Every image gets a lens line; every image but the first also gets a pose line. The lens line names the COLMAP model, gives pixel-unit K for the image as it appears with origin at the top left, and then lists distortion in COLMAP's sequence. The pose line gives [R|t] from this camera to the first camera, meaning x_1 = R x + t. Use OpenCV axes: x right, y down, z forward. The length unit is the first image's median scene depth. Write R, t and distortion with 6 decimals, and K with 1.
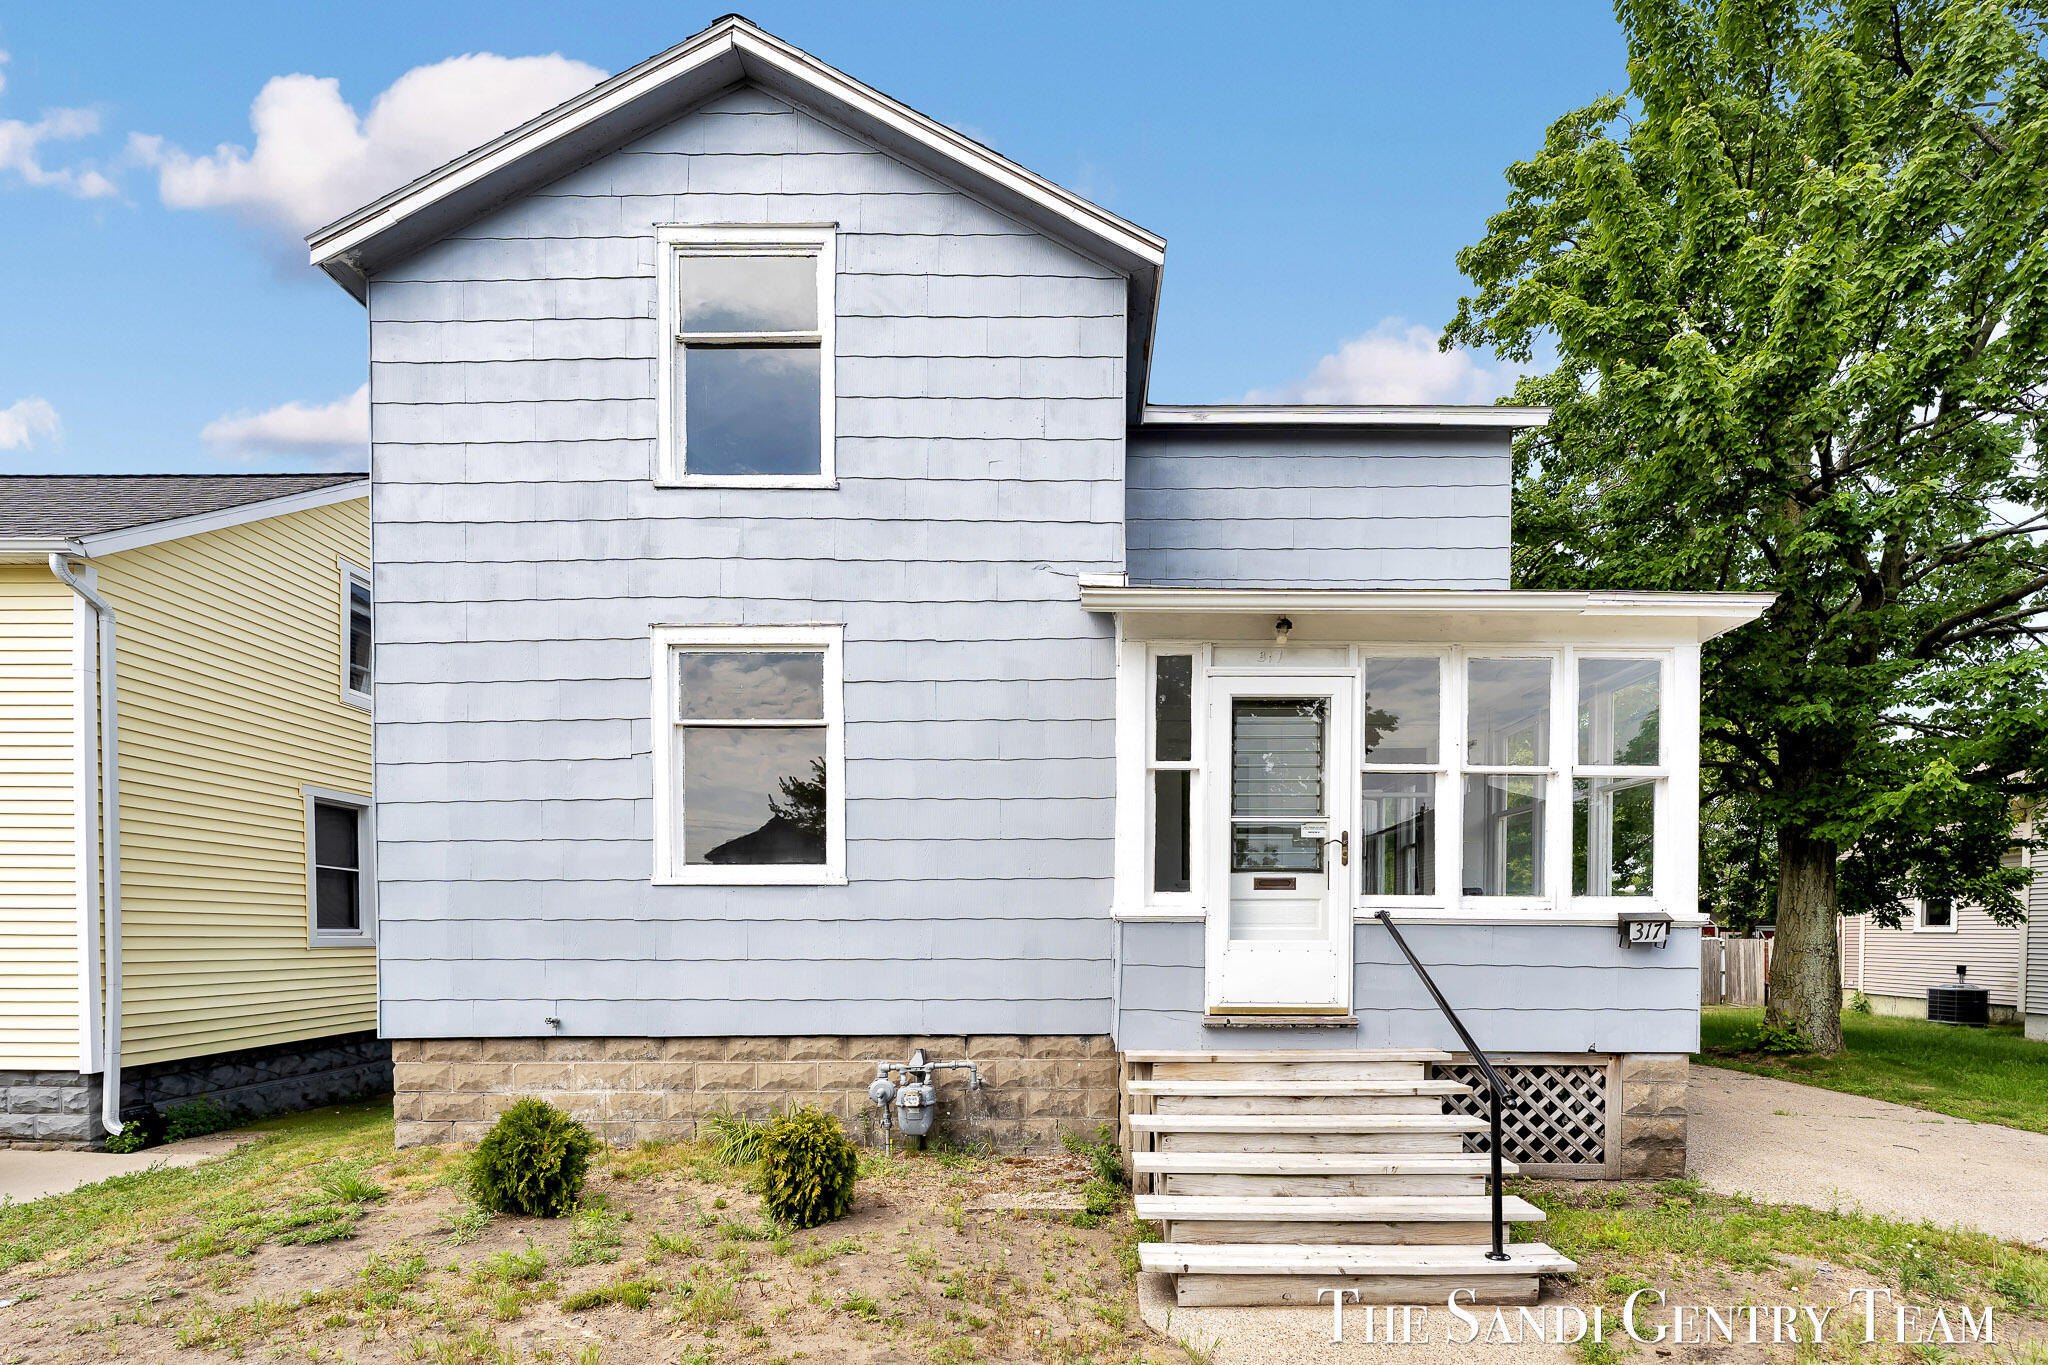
lens RADIAL K [[874.9, 0, 1027.5], [0, 874.9, 954.3], [0, 0, 1]] dist [-0.001542, -0.000093]
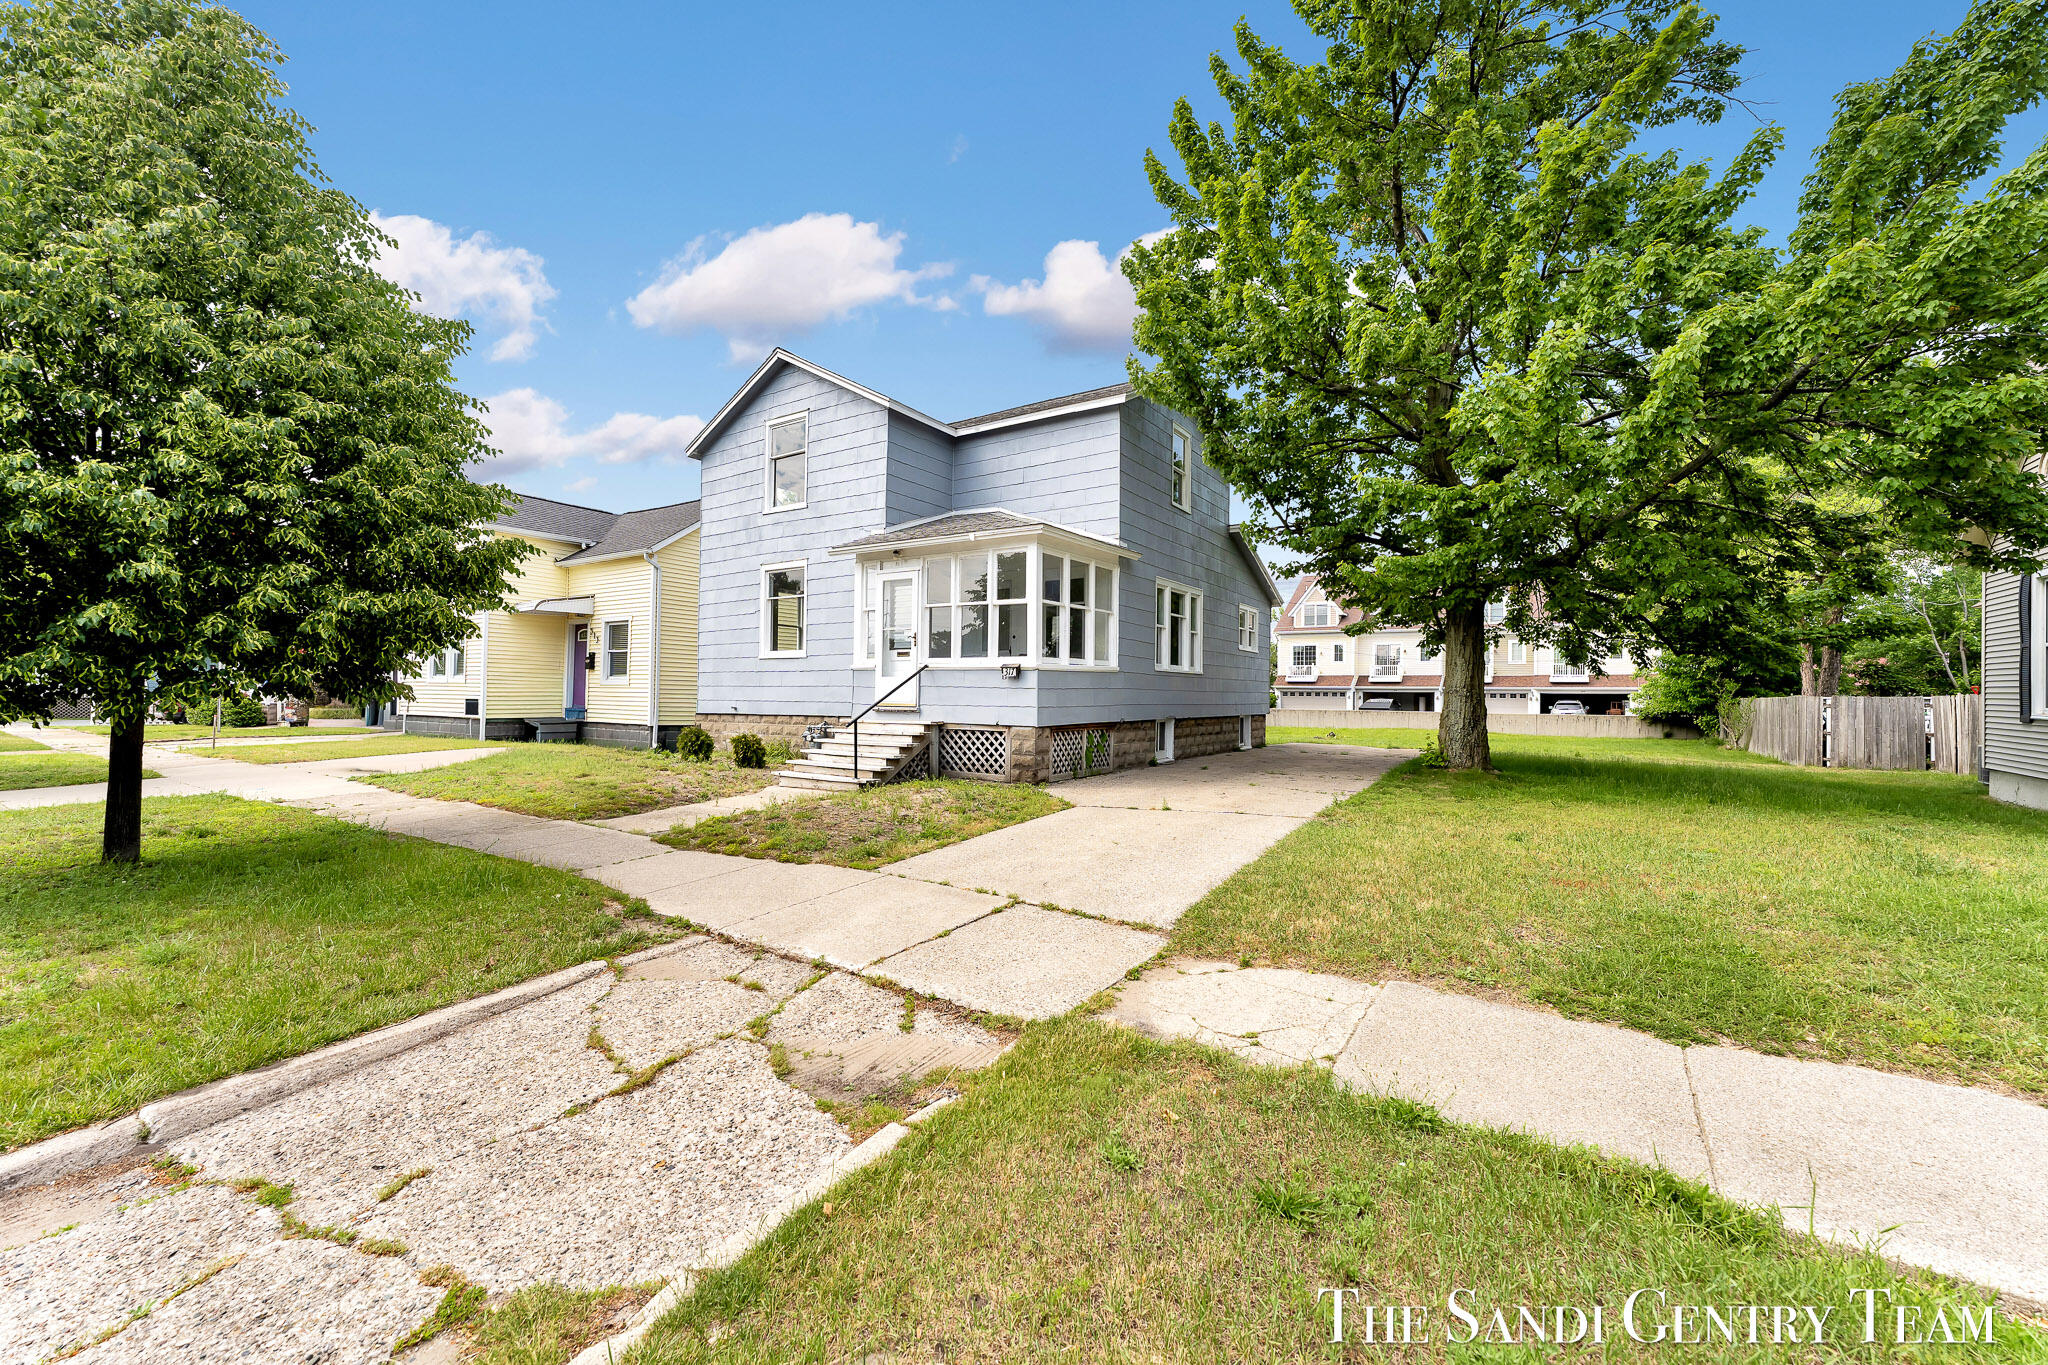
lens RADIAL K [[796.1, 0, 1002.5], [0, 796.1, 692.5], [0, 0, 1]] dist [-0.001626, -0.000184]
pose [[0.827473, 0.006684, -0.561465, 1.626787], [-0.023701, 0.999454, -0.023032, 0.066522], [0.561004, 0.032366, 0.827180, -0.638472]]
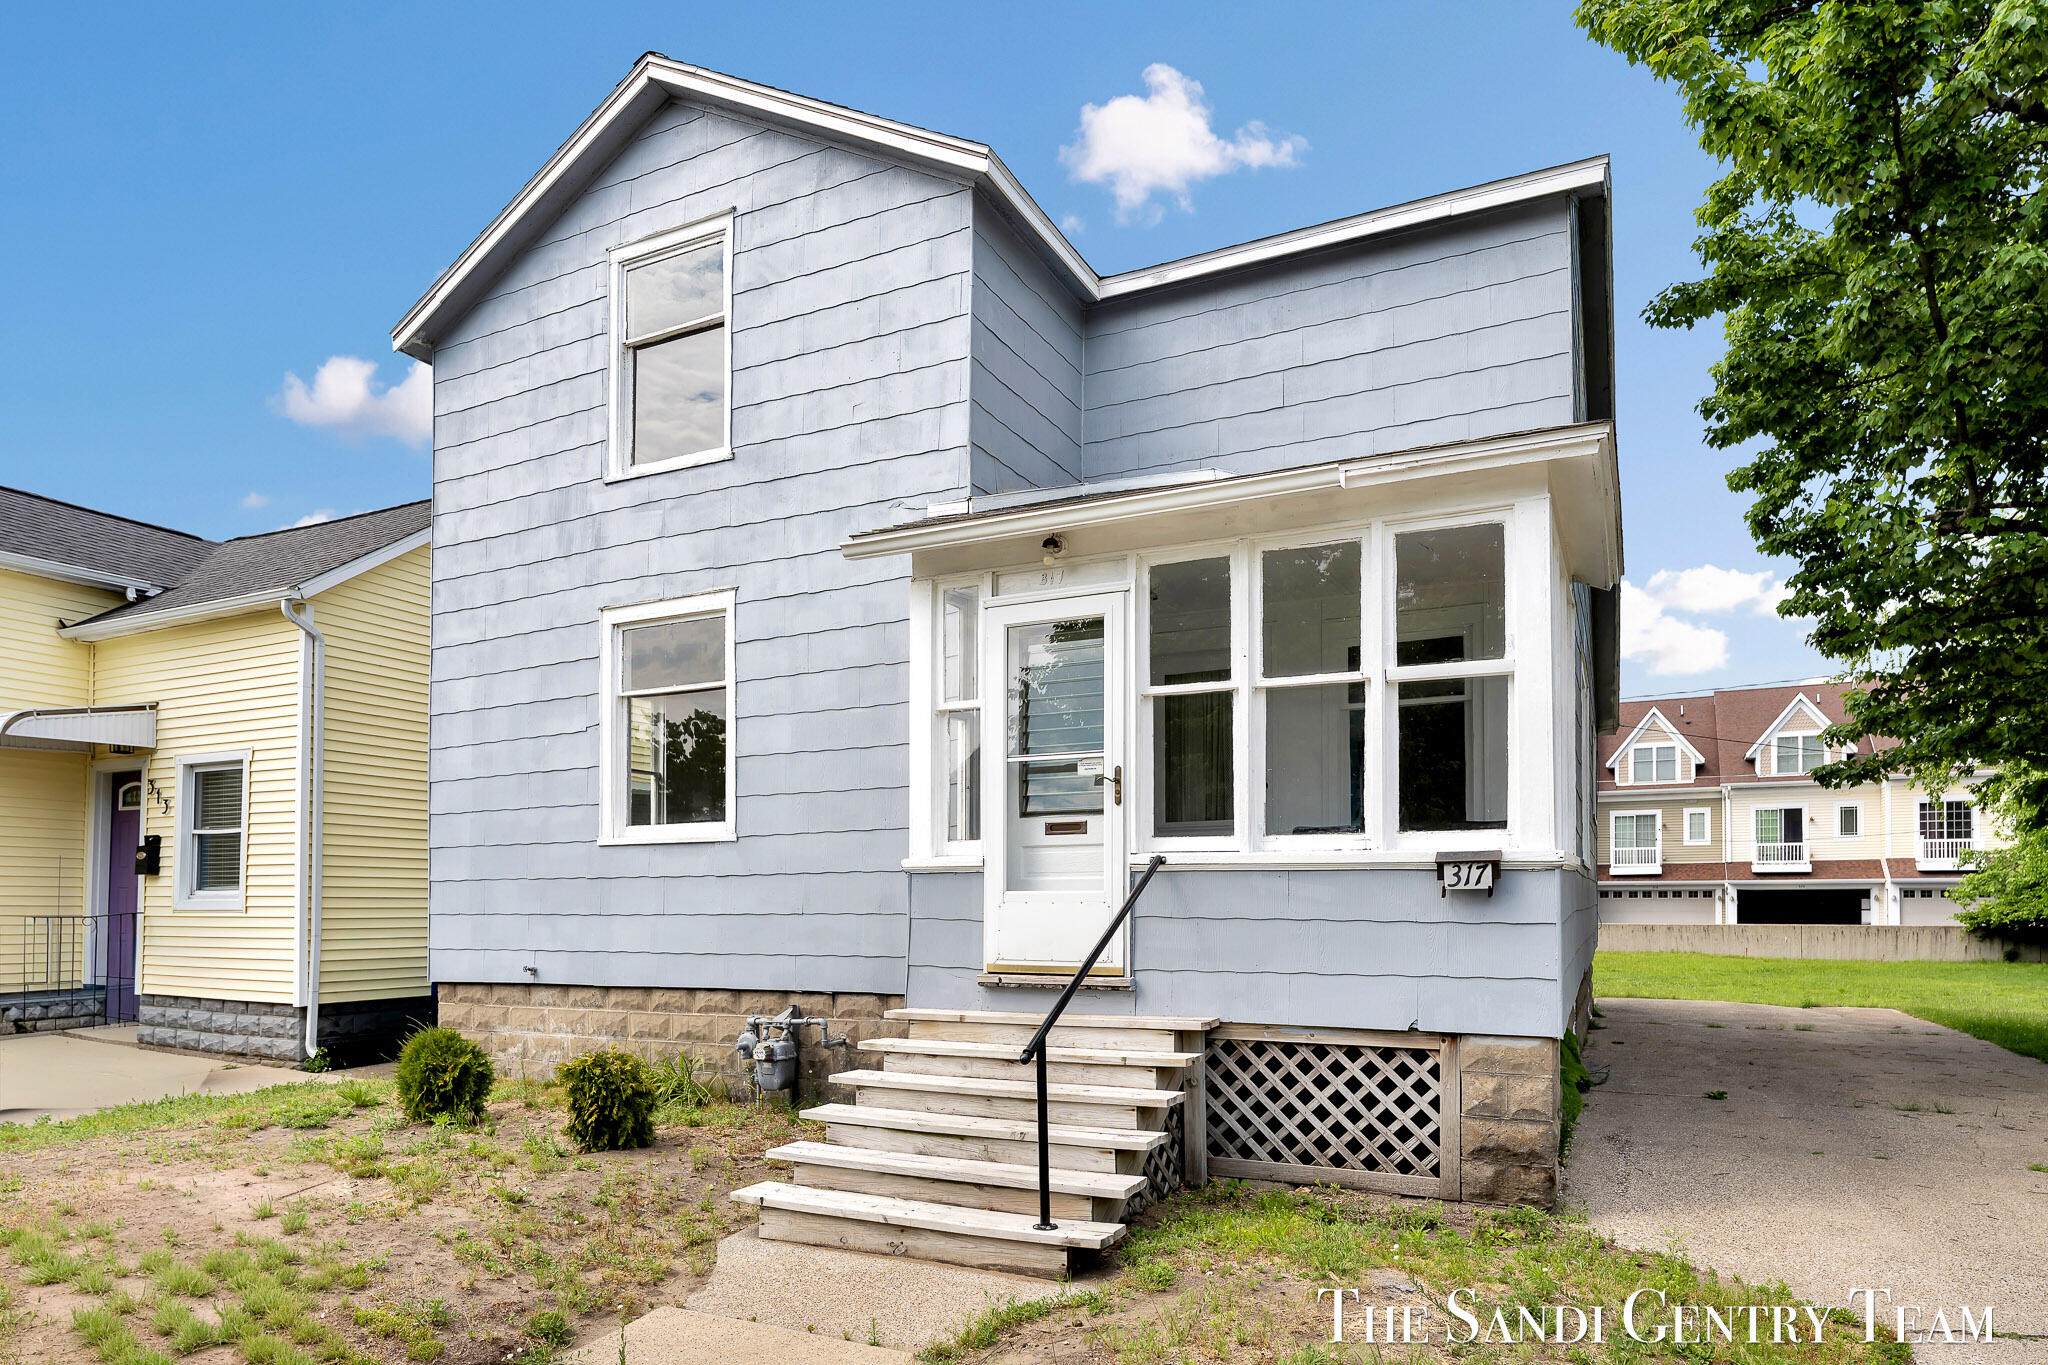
lens RADIAL K [[1227.6, 0, 1023.7], [0, 1227.6, 881.4], [0, 0, 1]] dist [0.001567, -0.000234]
pose [[0.893020, -0.011365, -0.449873, 0.740257], [-0.005995, 0.999292, -0.037145, 0.018900], [0.449976, 0.035868, 0.892320, -0.123142]]
